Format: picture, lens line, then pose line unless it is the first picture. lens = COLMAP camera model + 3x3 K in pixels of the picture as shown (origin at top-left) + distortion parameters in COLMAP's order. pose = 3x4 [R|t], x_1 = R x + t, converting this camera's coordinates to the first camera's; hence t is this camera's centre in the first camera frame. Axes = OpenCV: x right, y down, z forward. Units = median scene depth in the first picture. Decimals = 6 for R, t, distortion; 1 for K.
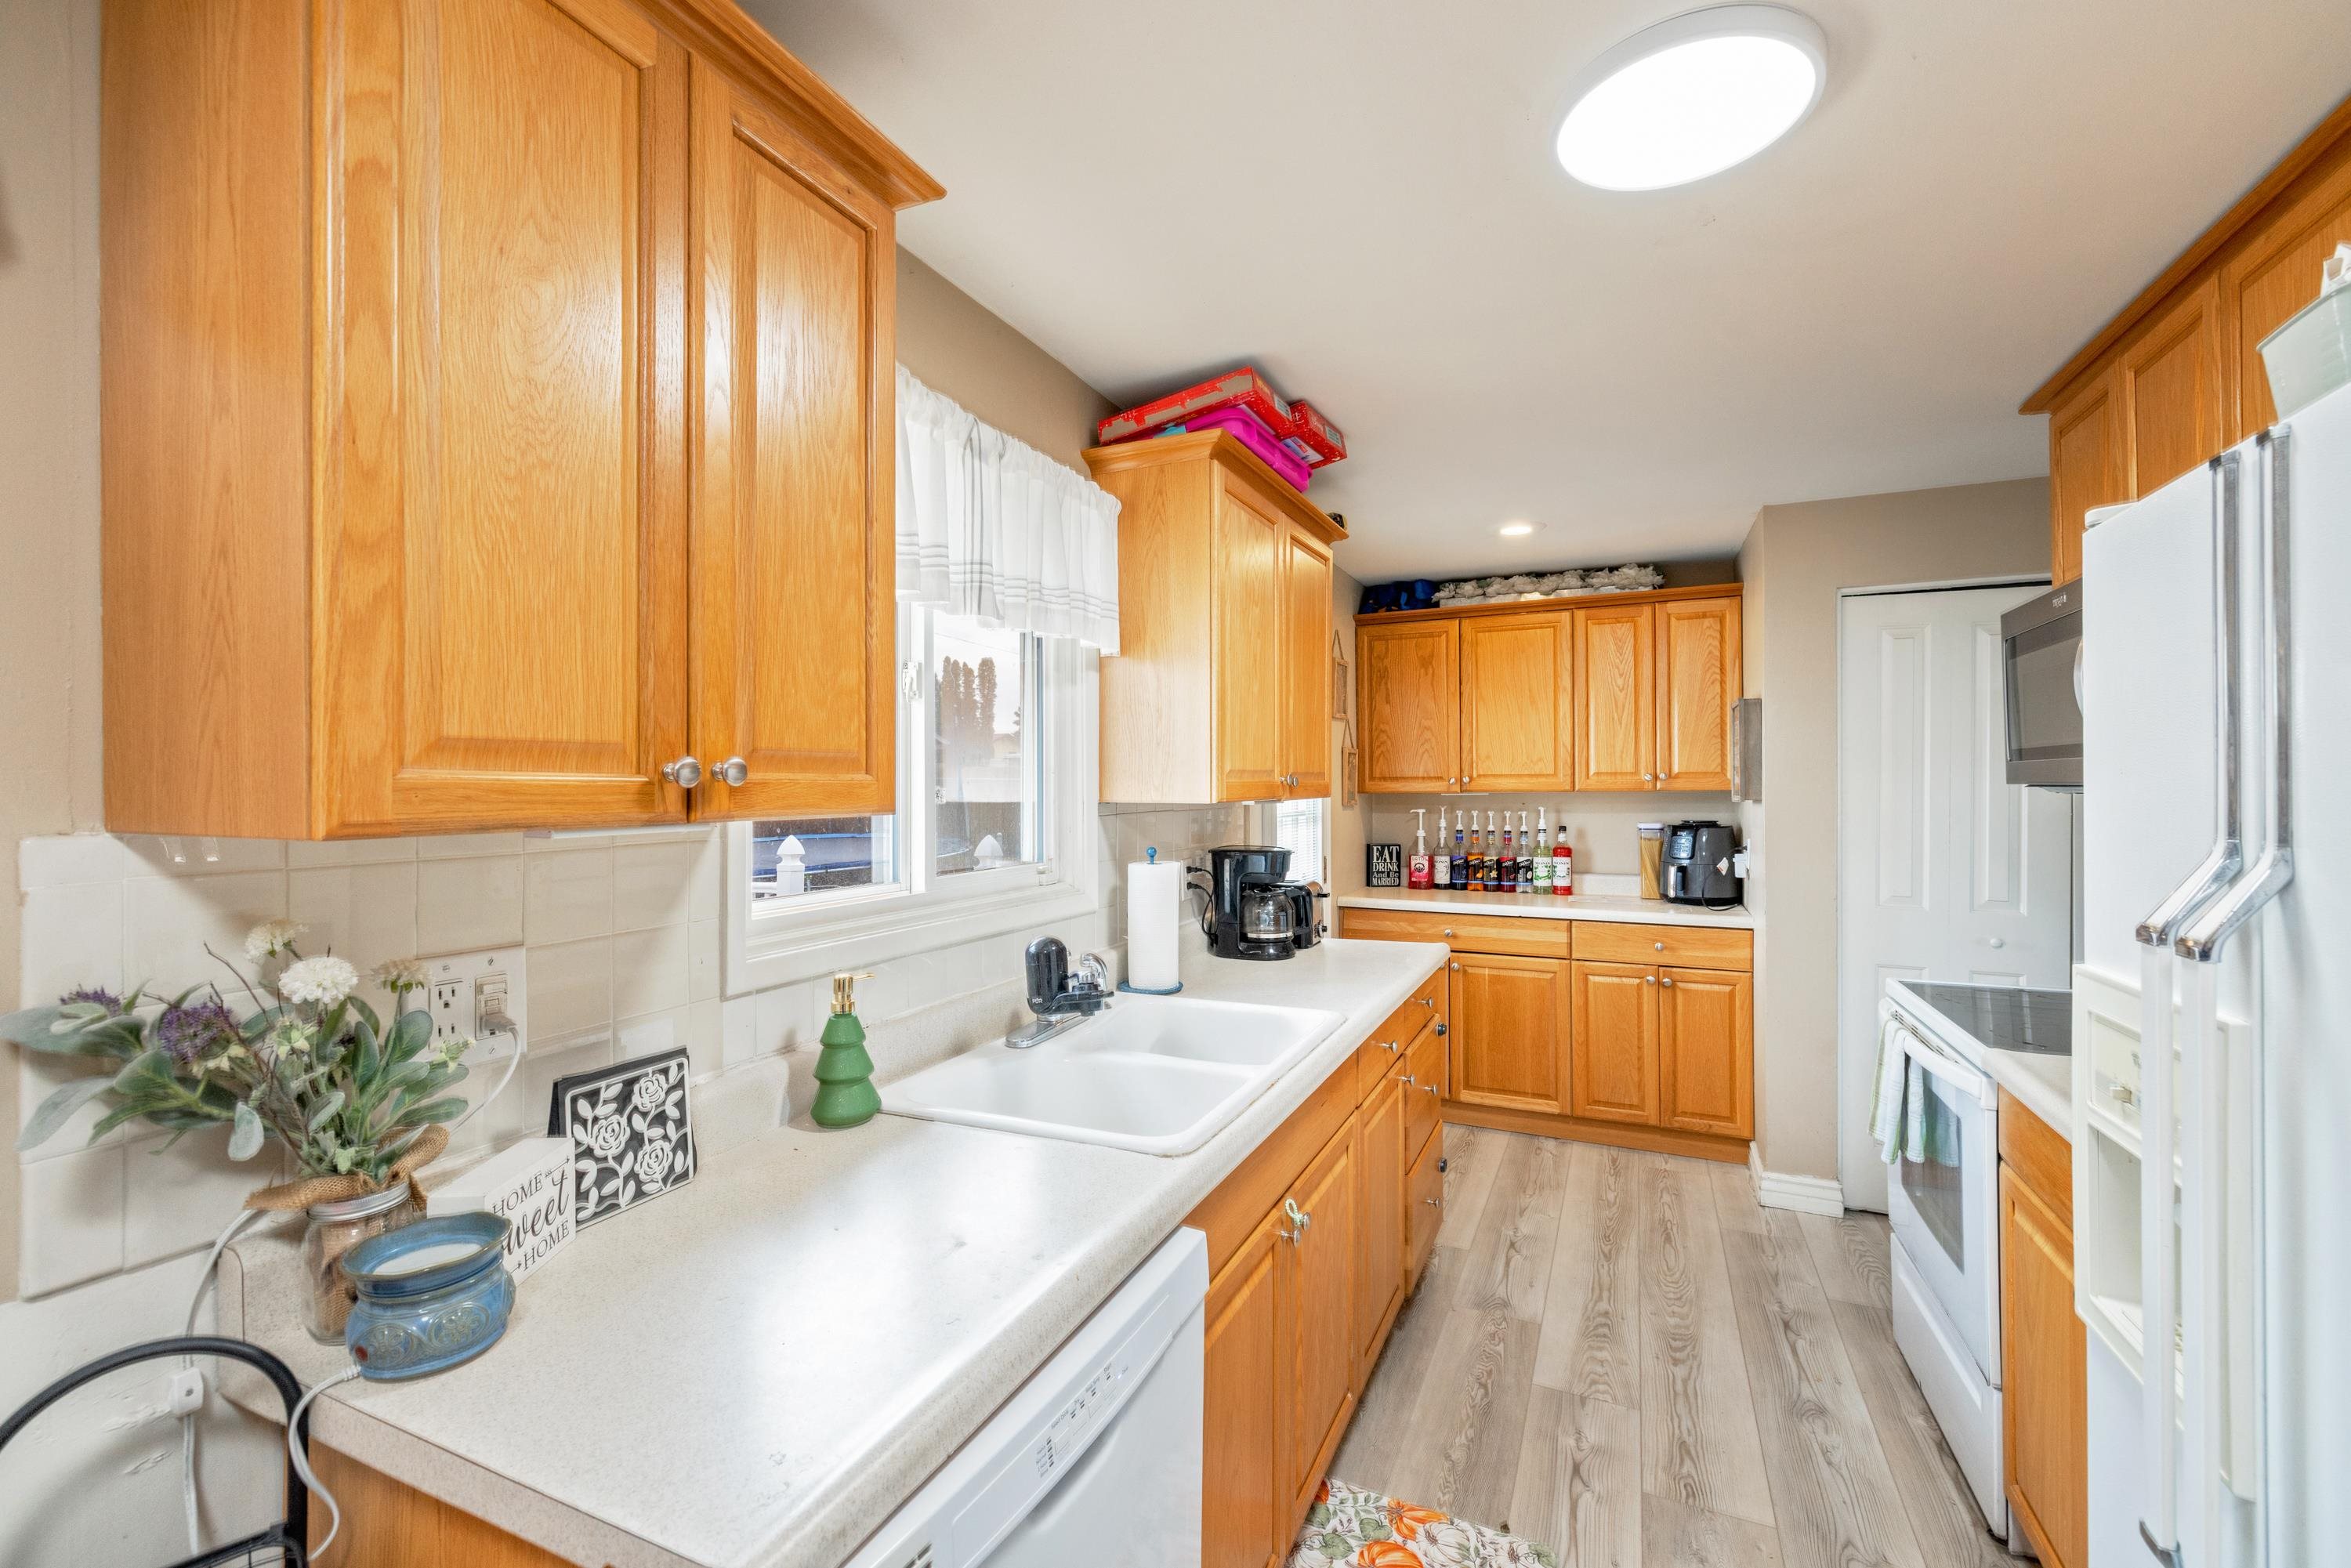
lens RADIAL K [[976.2, 0, 1175.5], [0, 976.2, 784.0], [0, 0, 1]] dist [0.002545, 0.000574]
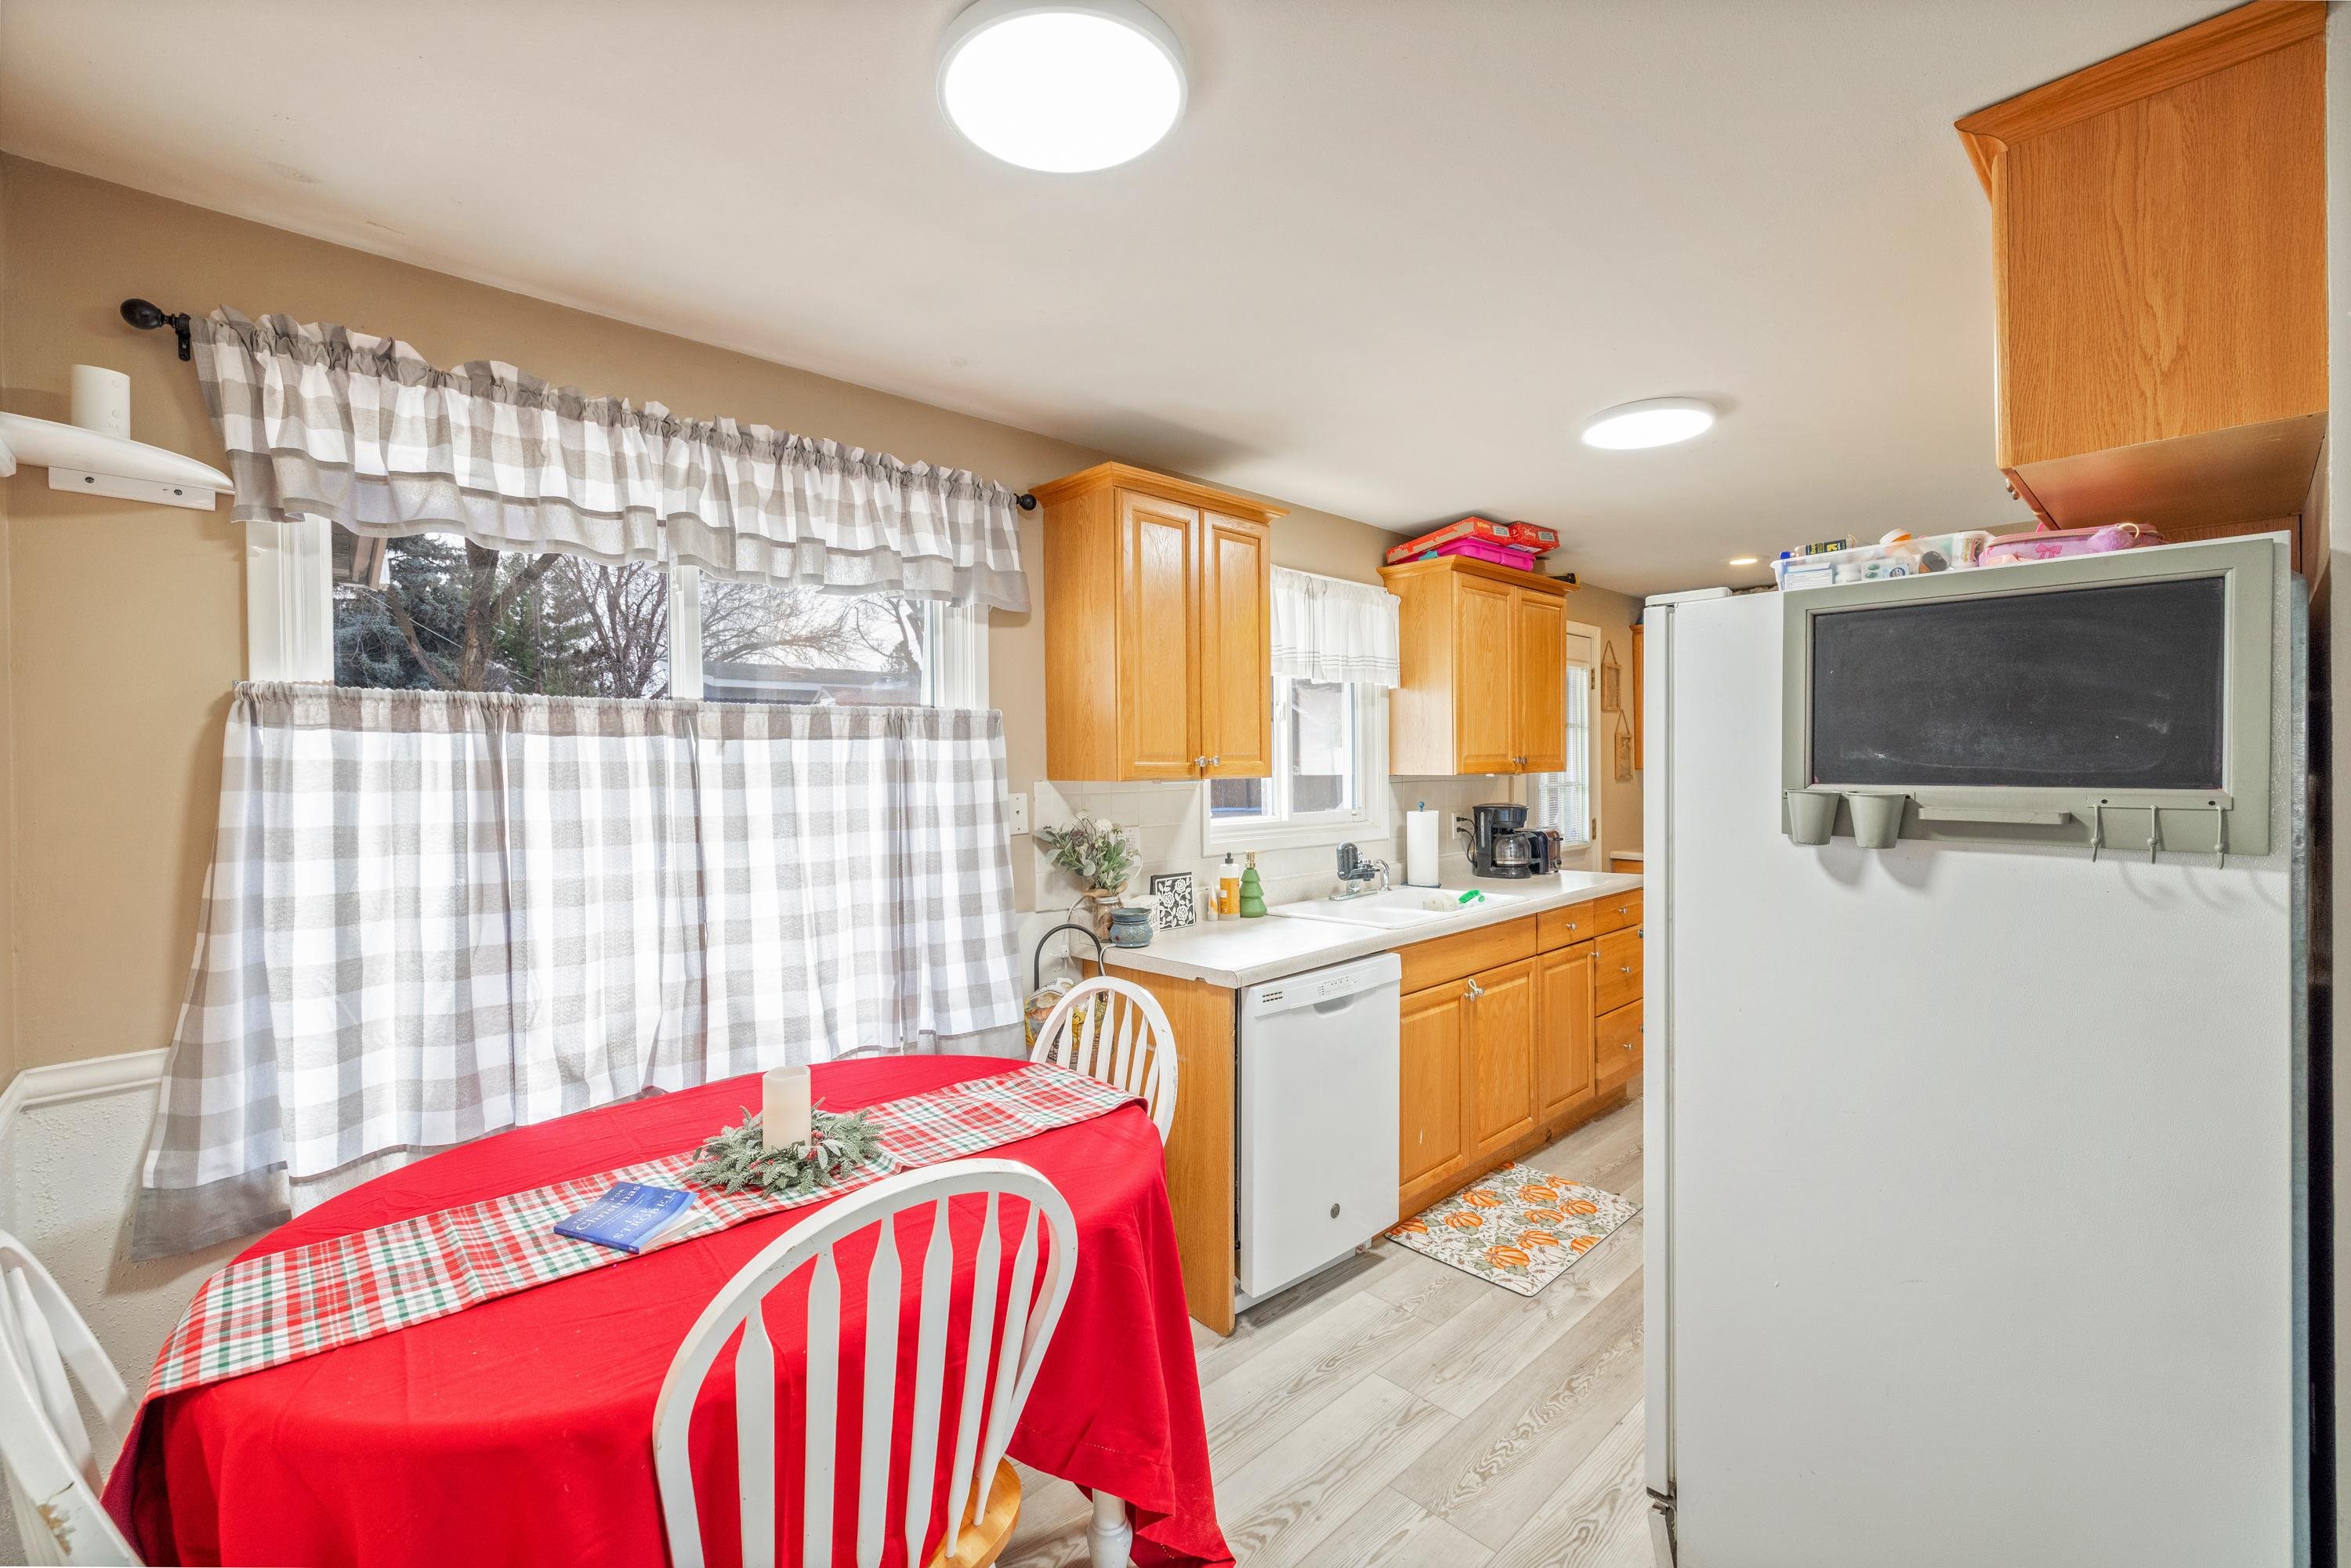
lens RADIAL K [[985.0, 0, 1175.5], [0, 985.0, 784.0], [0, 0, 1]] dist [0.000757, 0.000061]
pose [[0.927282, -0.004357, -0.374339, 0.242133], [0.010822, 0.999826, 0.015171, 0.004529], [0.374208, -0.018119, 0.927168, -0.807071]]
